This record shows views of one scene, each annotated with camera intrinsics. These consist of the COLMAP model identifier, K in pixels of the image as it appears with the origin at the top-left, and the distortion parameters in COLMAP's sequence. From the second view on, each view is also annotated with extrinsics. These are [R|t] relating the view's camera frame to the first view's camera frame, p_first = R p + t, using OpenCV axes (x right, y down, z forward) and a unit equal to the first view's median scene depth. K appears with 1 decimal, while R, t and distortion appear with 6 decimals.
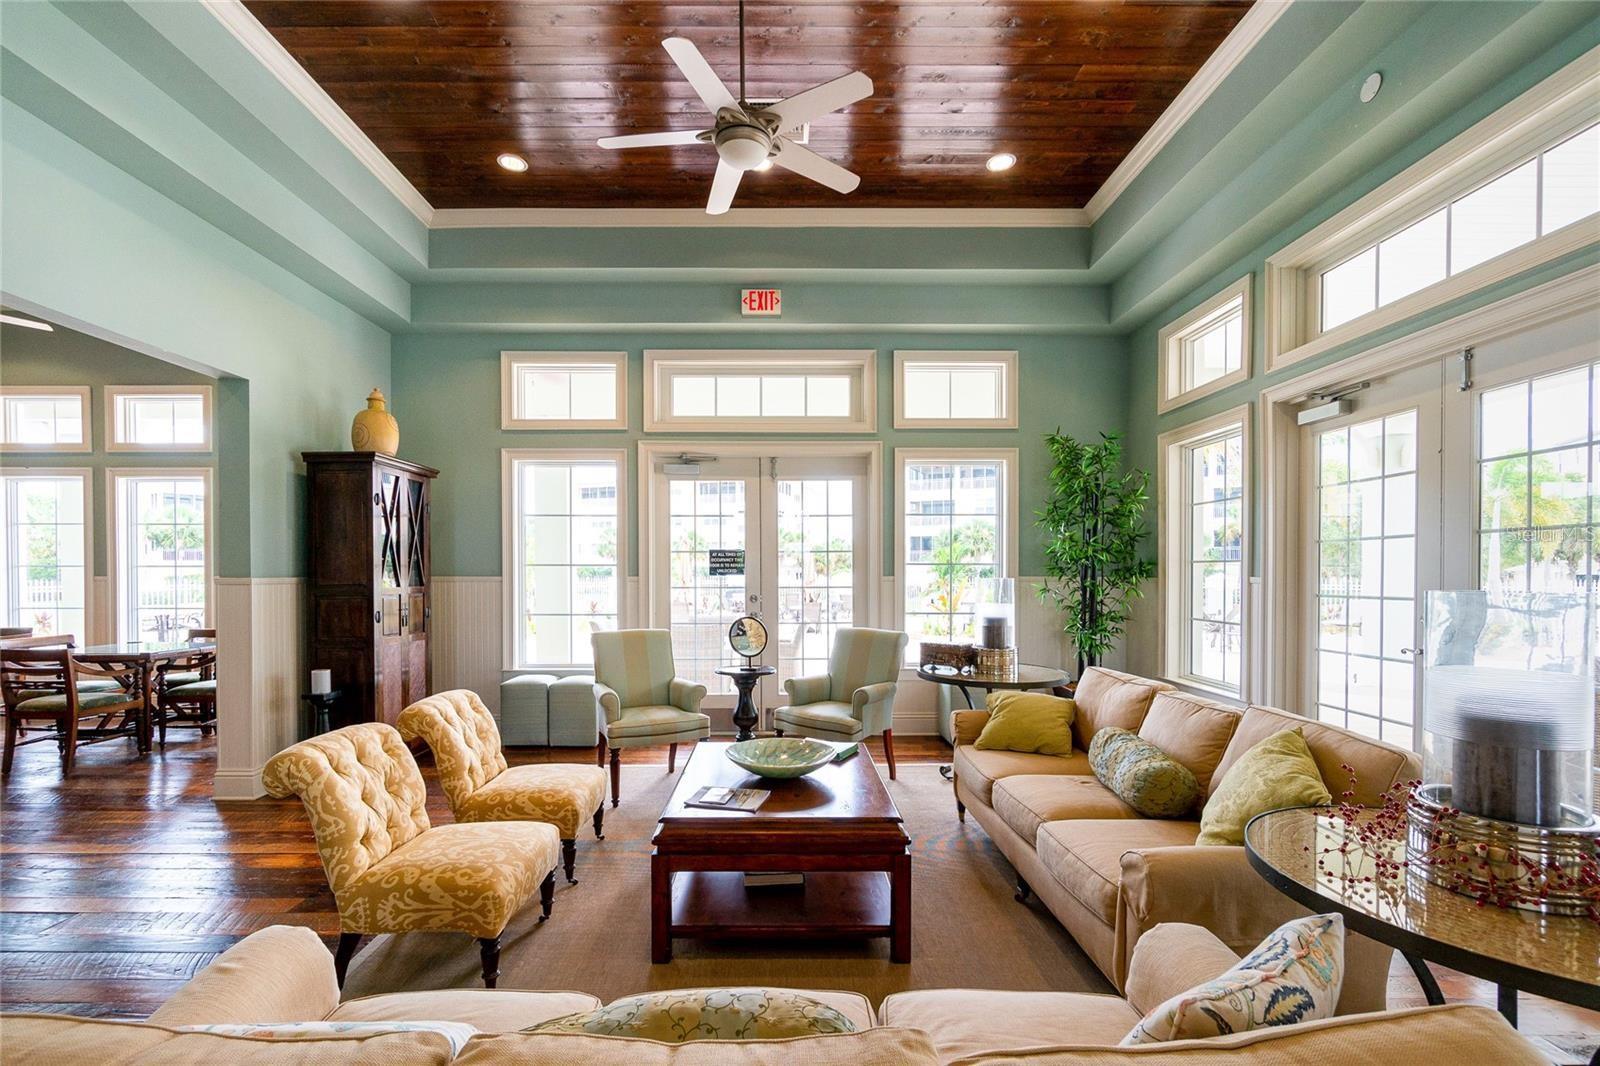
lens RADIAL K [[695.7, 0, 751.5], [0, 695.7, 576.8], [0, 0, 1]] dist [-0.002663, -0.001175]
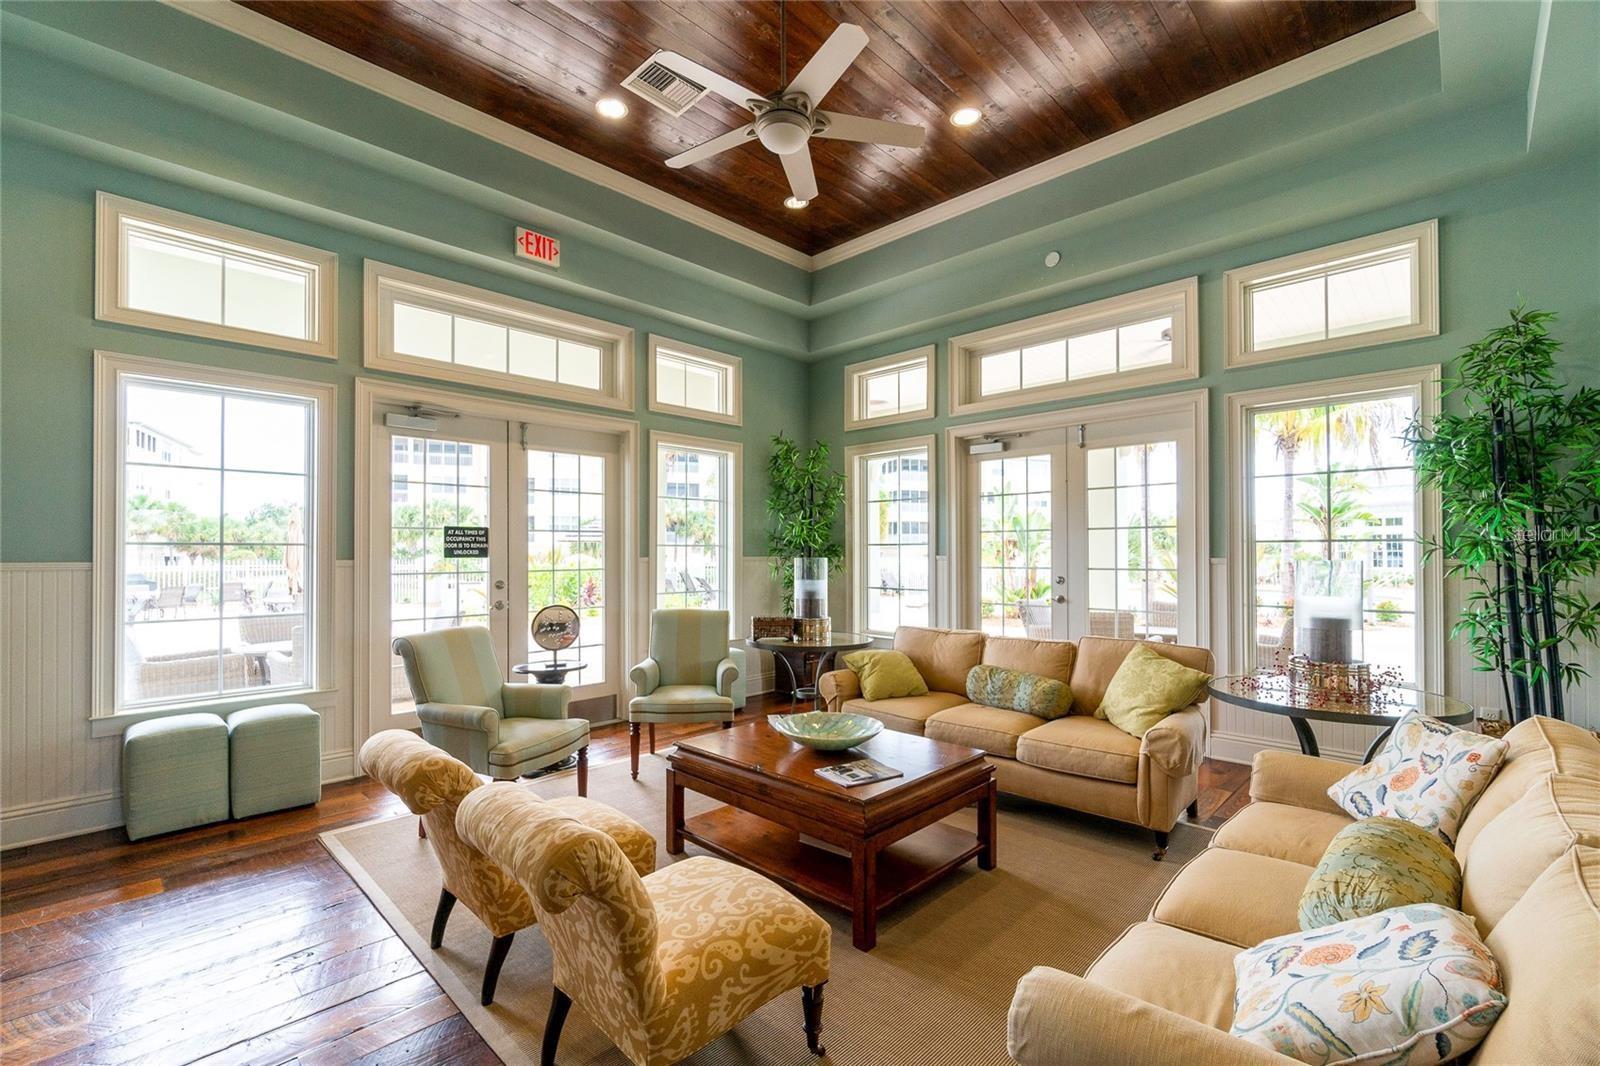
lens RADIAL K [[695.7, 0, 802.7], [0, 695.7, 539.5], [0, 0, 1]] dist [-0.002663, -0.001175]
pose [[0.695637, 0.011414, 0.718302, -0.360864], [0.008112, 0.999685, -0.023741, -0.001121], [-0.718347, 0.022342, 0.695326, 0.146198]]
